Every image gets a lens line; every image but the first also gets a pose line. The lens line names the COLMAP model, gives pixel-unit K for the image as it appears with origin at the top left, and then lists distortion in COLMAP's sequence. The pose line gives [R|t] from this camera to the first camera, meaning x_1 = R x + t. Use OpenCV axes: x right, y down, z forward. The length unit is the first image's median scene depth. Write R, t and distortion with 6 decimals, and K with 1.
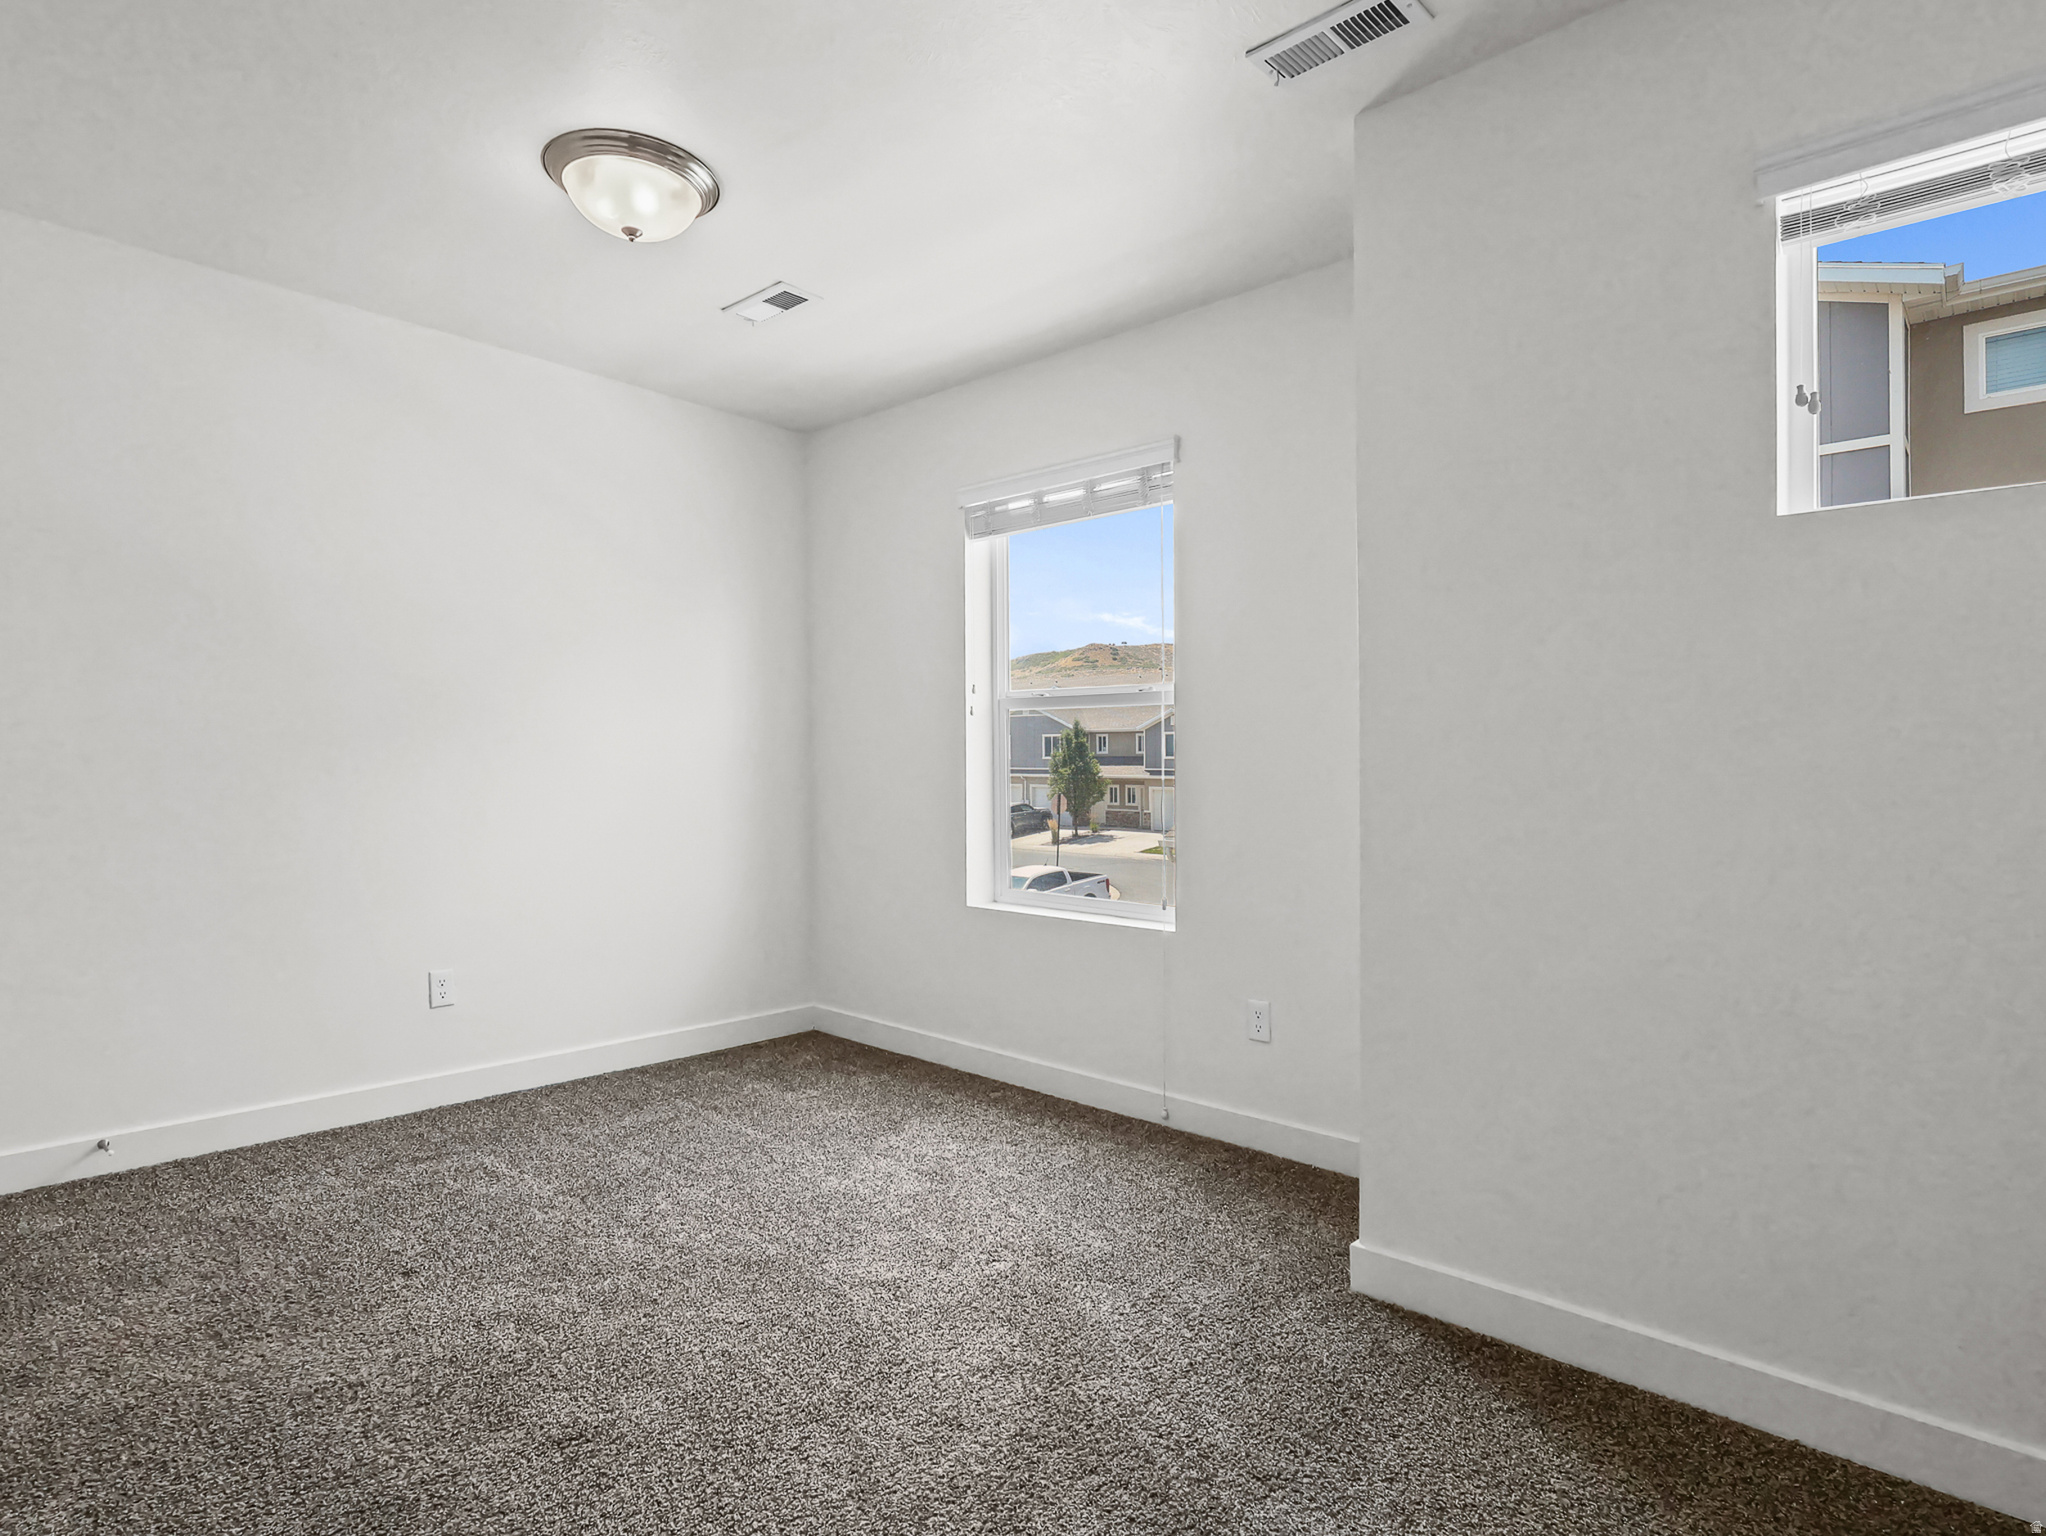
lens RADIAL K [[1080.8, 0, 1023.9], [0, 1080.8, 771.9], [0, 0, 1]] dist [-0.000316, 0.000053]
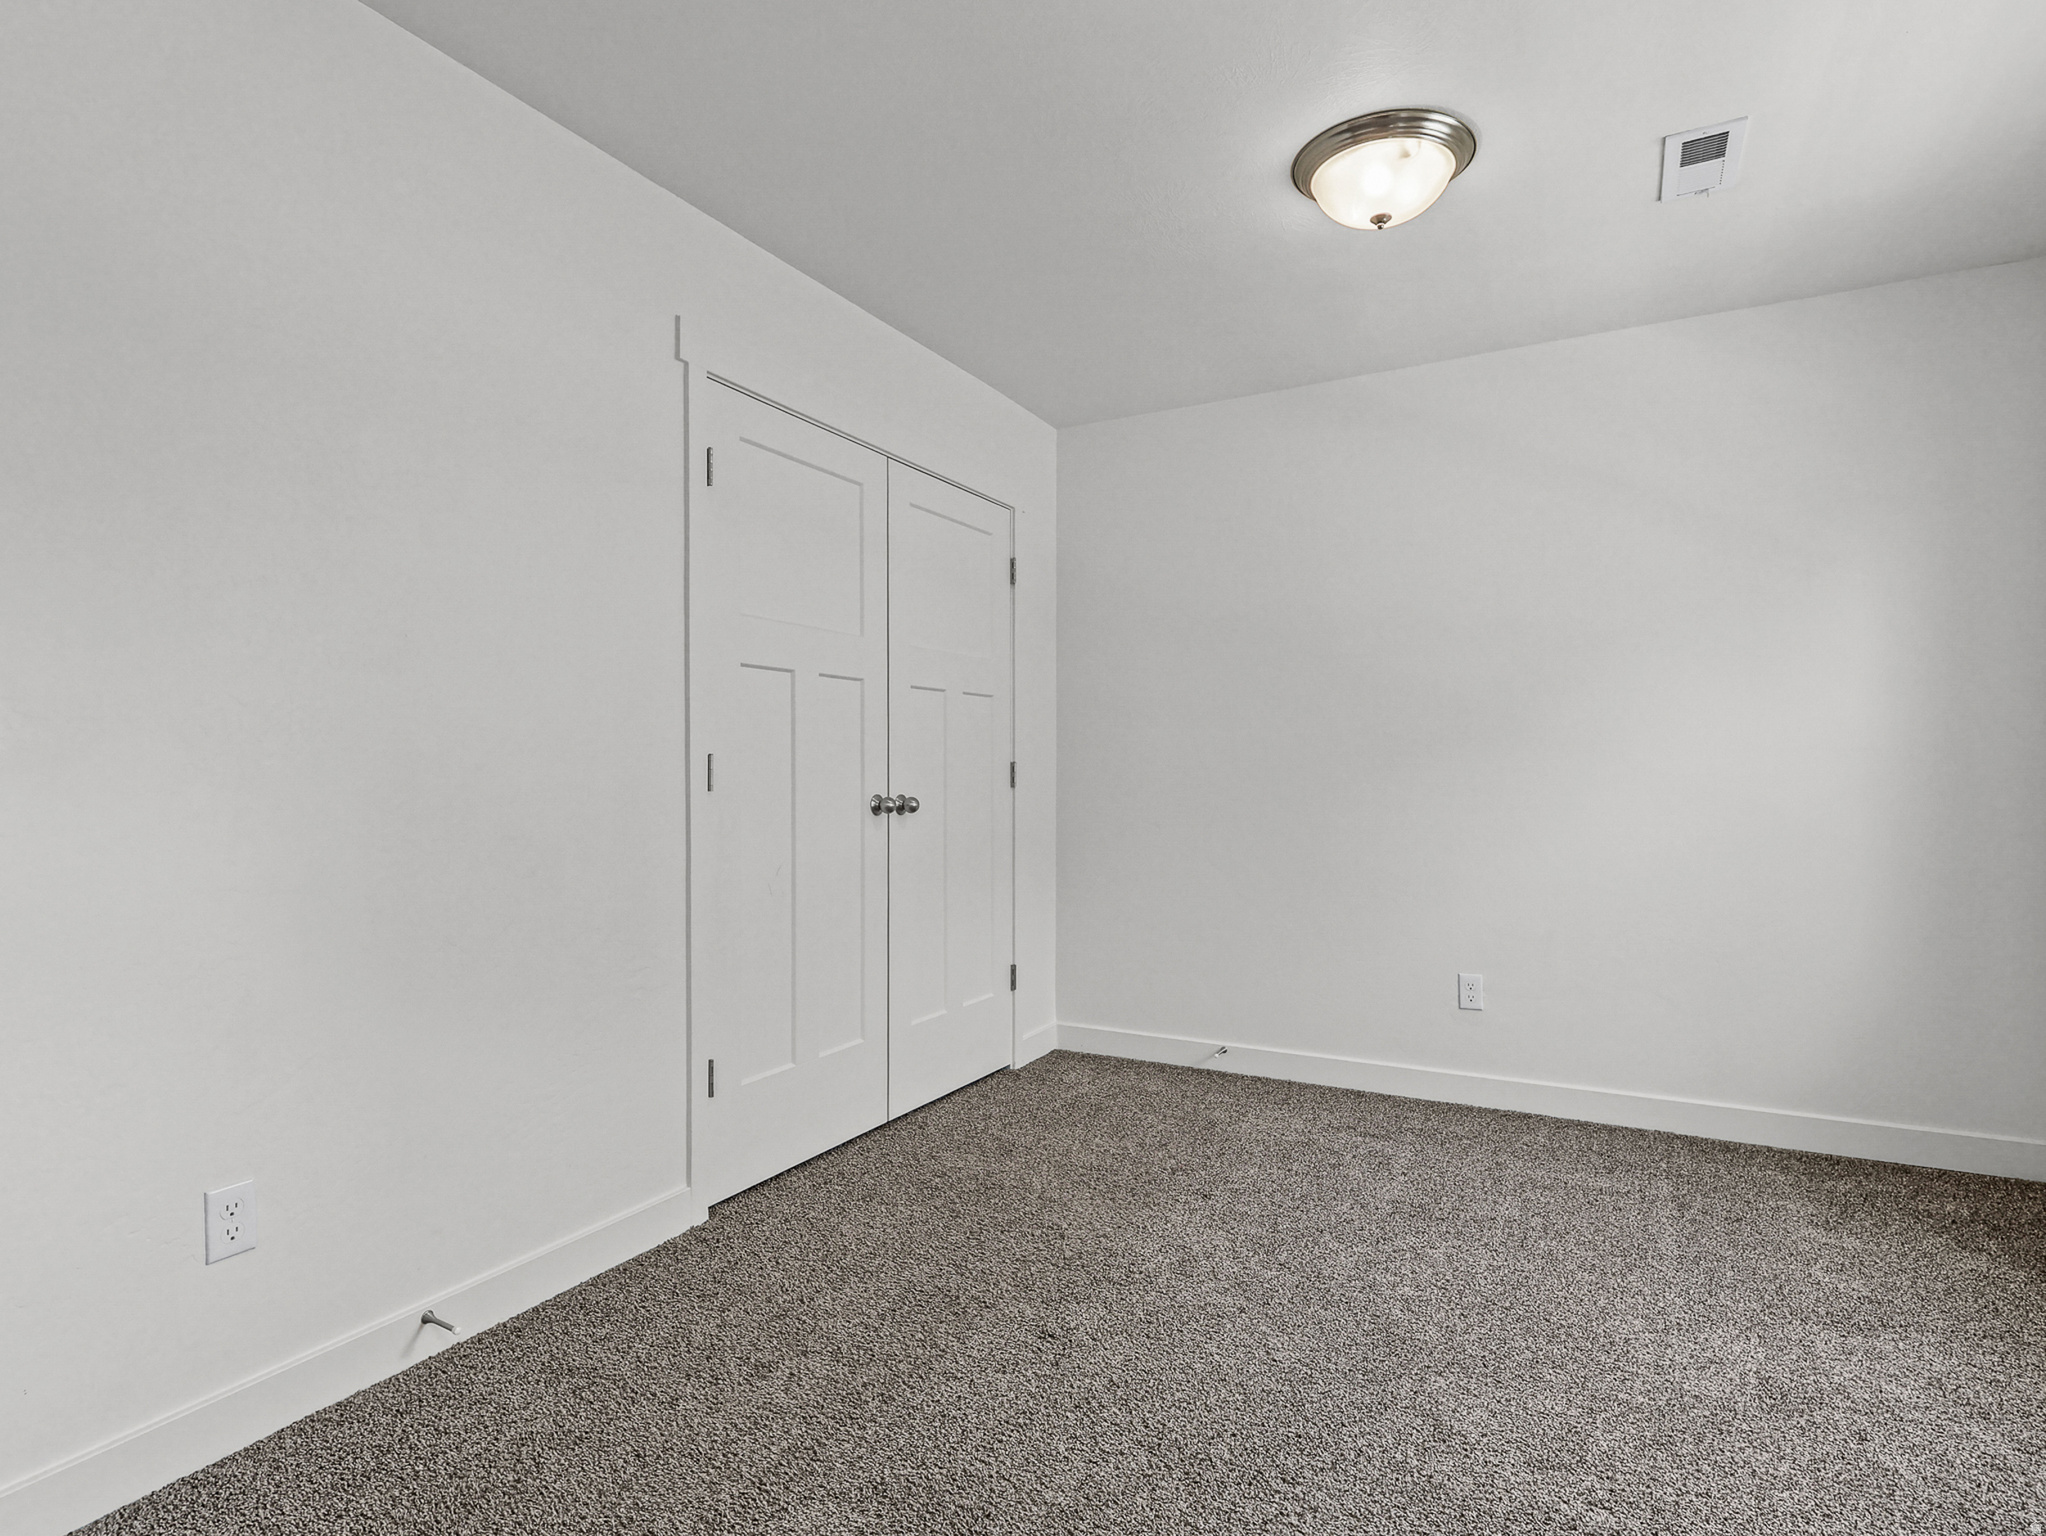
lens RADIAL K [[1087.0, 0, 1020.7], [0, 1087.0, 798.3], [0, 0, 1]] dist [-0.026471, 0.000369]
pose [[0.226983, 0.010524, -0.973842, 0.393324], [0.004009, 0.999923, 0.011741, 0.001315], [0.973890, -0.006569, 0.226923, 0.369947]]
